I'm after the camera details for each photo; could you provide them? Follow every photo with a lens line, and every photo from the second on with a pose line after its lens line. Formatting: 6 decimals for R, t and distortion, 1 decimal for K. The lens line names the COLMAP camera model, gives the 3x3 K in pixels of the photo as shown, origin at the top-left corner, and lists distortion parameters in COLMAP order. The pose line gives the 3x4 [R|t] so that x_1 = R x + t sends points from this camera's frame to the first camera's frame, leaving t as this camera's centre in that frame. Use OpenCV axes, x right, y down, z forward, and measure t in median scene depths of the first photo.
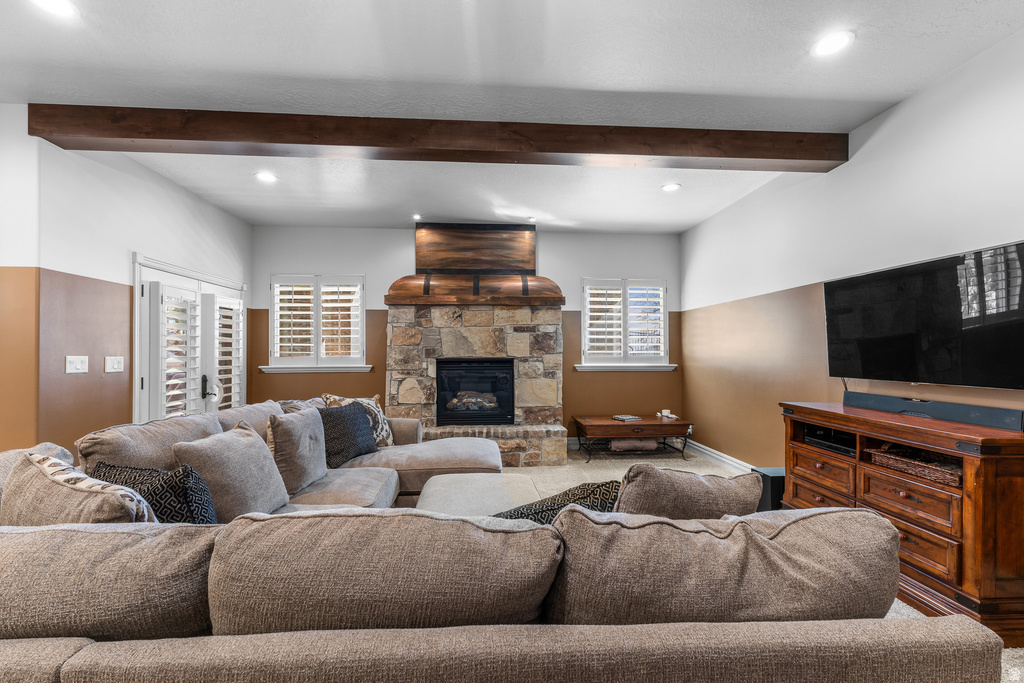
lens RADIAL K [[437.4, 0, 503.8], [0, 437.4, 349.4], [0, 0, 1]] dist [0.010476, -0.002859]
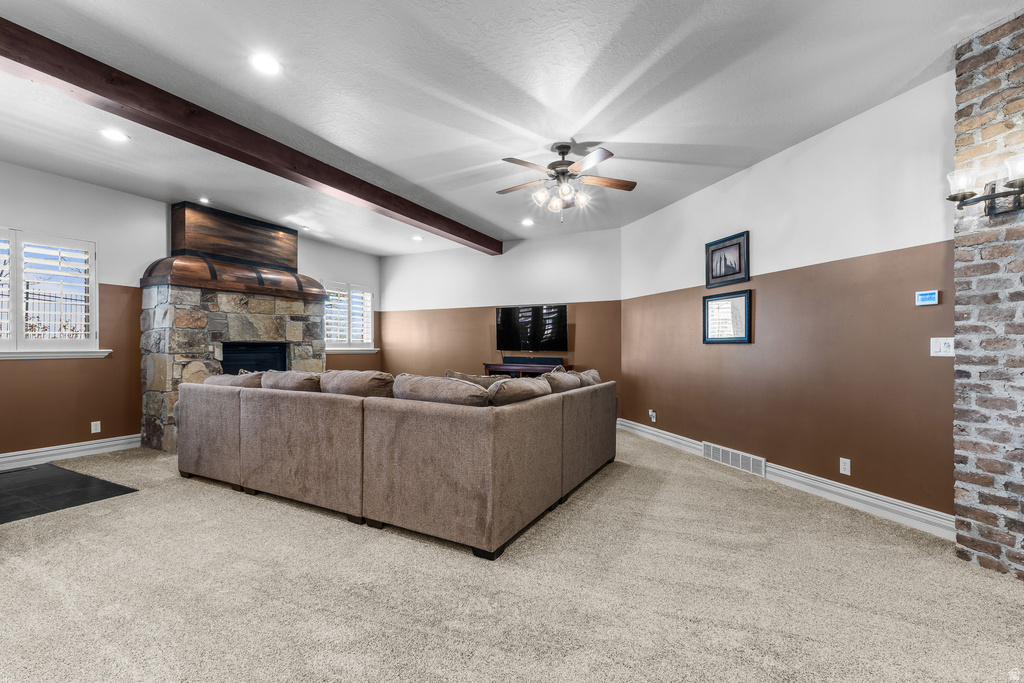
lens RADIAL K [[437.4, 0, 513.8], [0, 437.4, 345.4], [0, 0, 1]] dist [0.010476, -0.002859]
pose [[0.520508, 0.005050, 0.853842, -0.674804], [-0.010683, 0.999943, 0.000598, 0.020406], [-0.853790, -0.009432, 0.520532, -0.131343]]
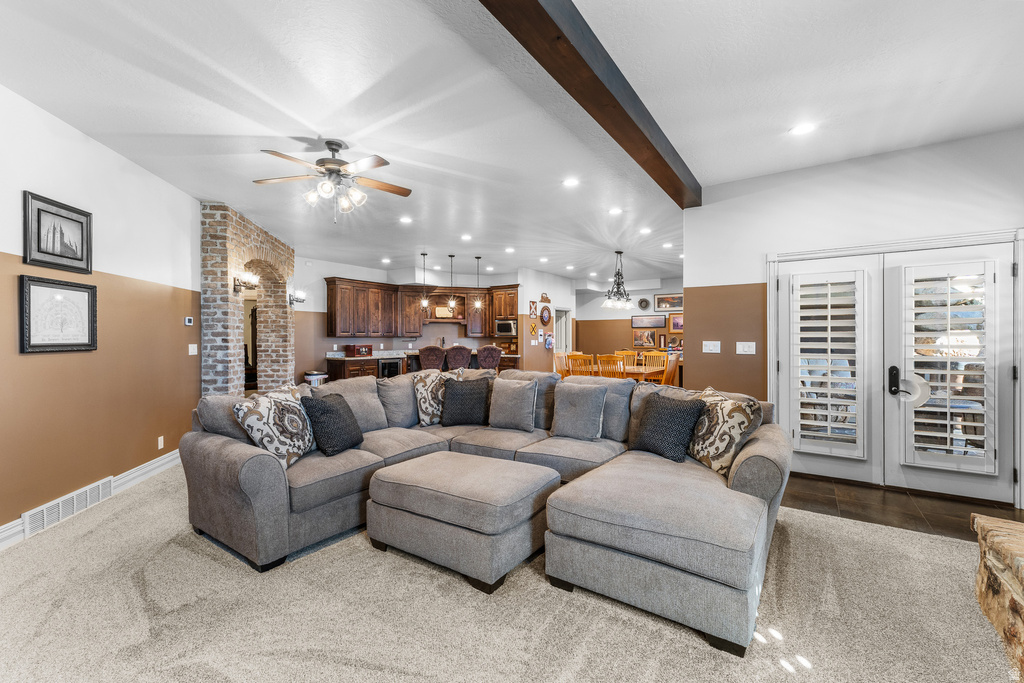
lens RADIAL K [[437.4, 0, 500.7], [0, 437.4, 341.6], [0, 0, 1]] dist [0.010476, -0.002859]
pose [[-0.645647, 0.007611, -0.763598, 0.362157], [0.008923, 0.999957, 0.002422, 0.003116], [0.763583, -0.005249, -0.645688, 0.842811]]
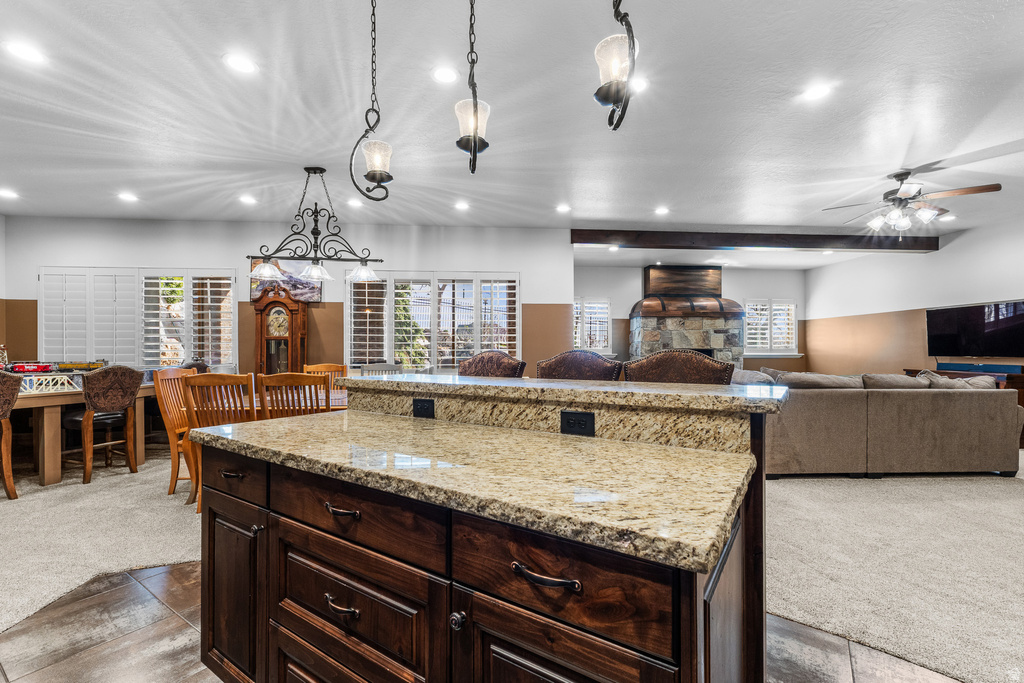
lens RADIAL K [[437.4, 0, 510.9], [0, 437.4, 350.5], [0, 0, 1]] dist [0.010476, -0.002859]
pose [[0.999998, 0.001624, 0.001514, -0.742853], [-0.001634, 0.999978, 0.006475, 0.015818], [-0.001503, -0.006478, 0.999978, -0.643912]]
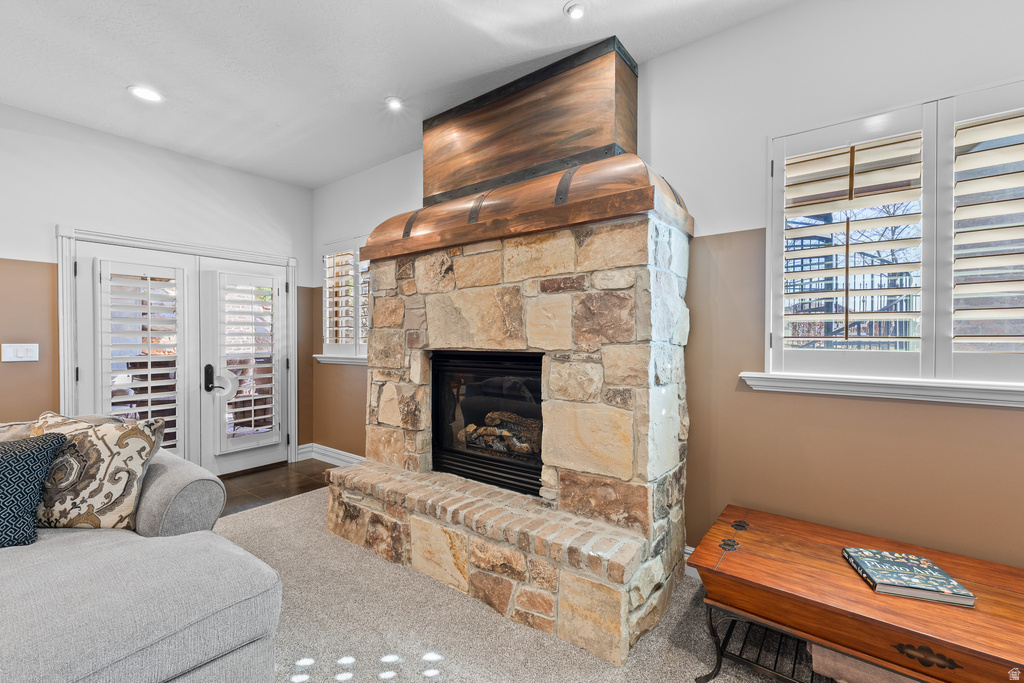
lens RADIAL K [[437.4, 0, 507.9], [0, 437.4, 340.0], [0, 0, 1]] dist [0.010476, -0.002859]
pose [[0.748962, 0.004673, -0.662597, 0.290809], [0.005865, 0.999889, 0.013681, 0.001288], [0.662587, -0.014132, 0.748851, 0.648310]]
